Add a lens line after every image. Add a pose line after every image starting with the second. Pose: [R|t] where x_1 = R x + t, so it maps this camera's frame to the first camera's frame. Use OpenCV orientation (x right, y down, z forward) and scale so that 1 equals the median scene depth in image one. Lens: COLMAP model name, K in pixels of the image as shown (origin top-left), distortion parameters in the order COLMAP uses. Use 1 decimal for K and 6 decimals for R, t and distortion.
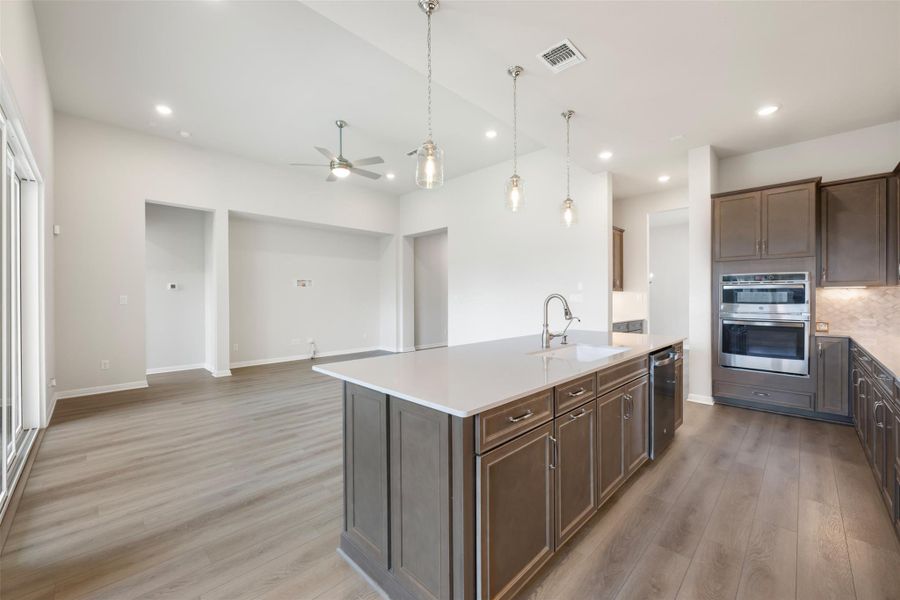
lens RADIAL K [[356.7, 0, 448.3], [0, 356.7, 298.6], [0, 0, 1]] dist [-0.000253, -0.000831]
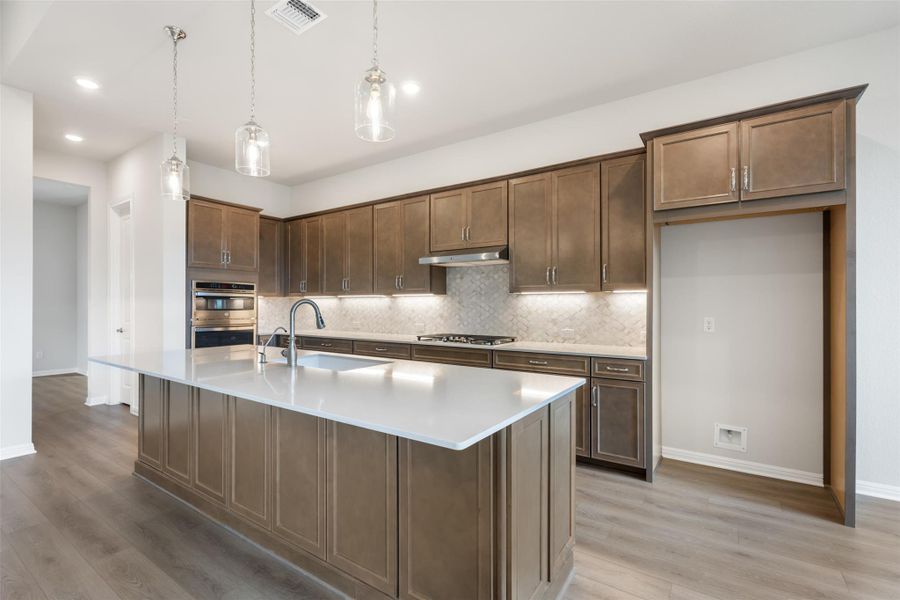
lens RADIAL K [[408.5, 0, 450.0], [0, 408.5, 304.3], [0, 0, 1]] dist [-0.003054, 0.000736]
pose [[-0.185498, 0.003207, 0.982639, -0.496828], [0.002647, 0.999993, -0.002764, 0.001489], [-0.982641, 0.002088, -0.185505, 0.603065]]
